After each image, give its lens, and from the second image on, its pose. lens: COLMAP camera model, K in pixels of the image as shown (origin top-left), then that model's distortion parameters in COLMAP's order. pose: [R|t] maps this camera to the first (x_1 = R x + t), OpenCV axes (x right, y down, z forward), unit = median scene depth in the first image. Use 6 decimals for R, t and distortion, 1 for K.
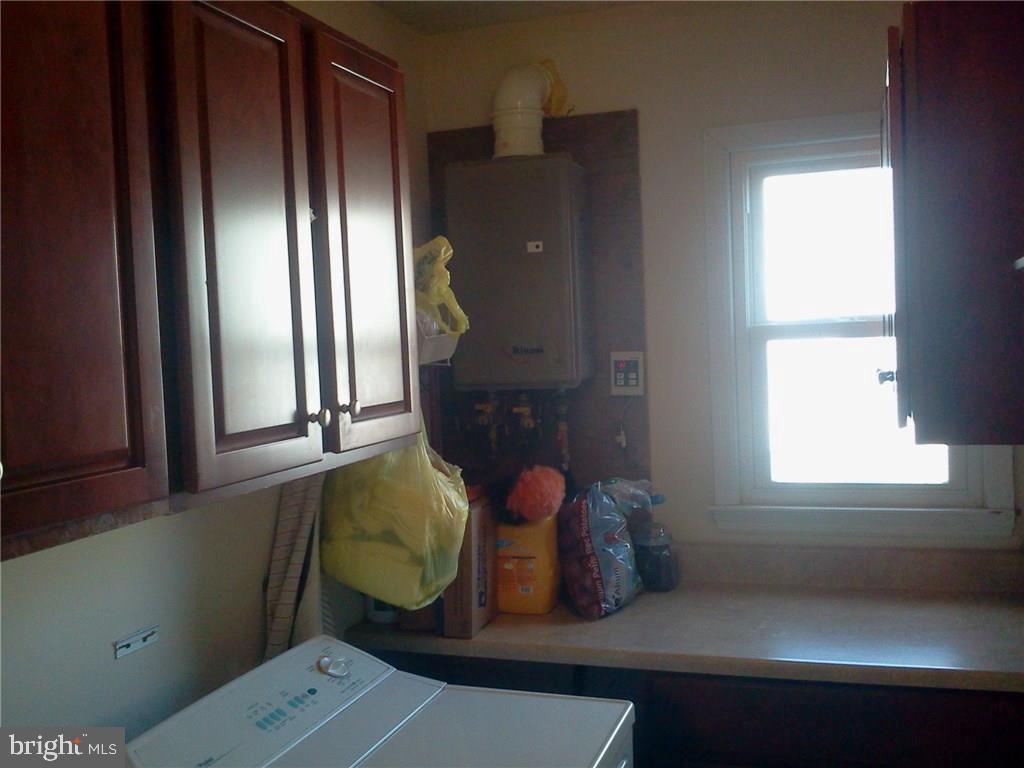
lens RADIAL K [[1007.7, 0, 502.8], [0, 1007.7, 379.9], [0, 0, 1]] dist [0.004338, 0.000000]
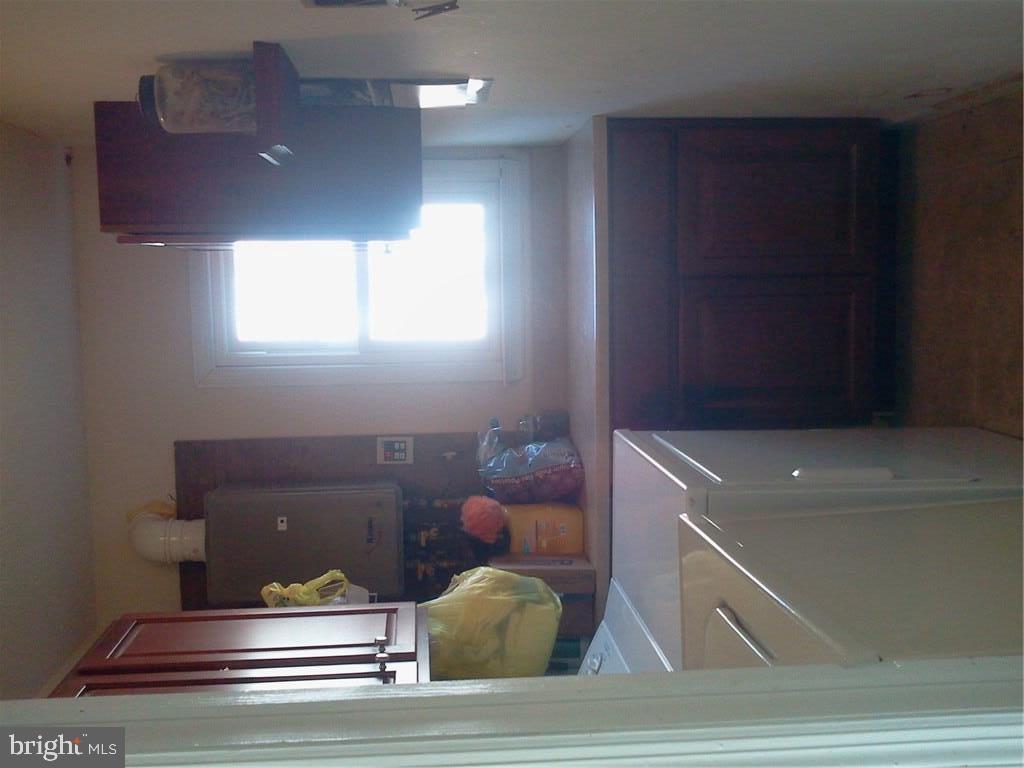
lens RADIAL K [[1007.7, 0, 517.7], [0, 1007.7, 378.3], [0, 0, 1]] dist [0.004338, 0.000000]
pose [[-0.000696, -0.971665, 0.236362, -0.087704], [0.999129, 0.009186, 0.040708, 0.101345], [-0.041726, 0.236185, 0.970812, -0.224759]]
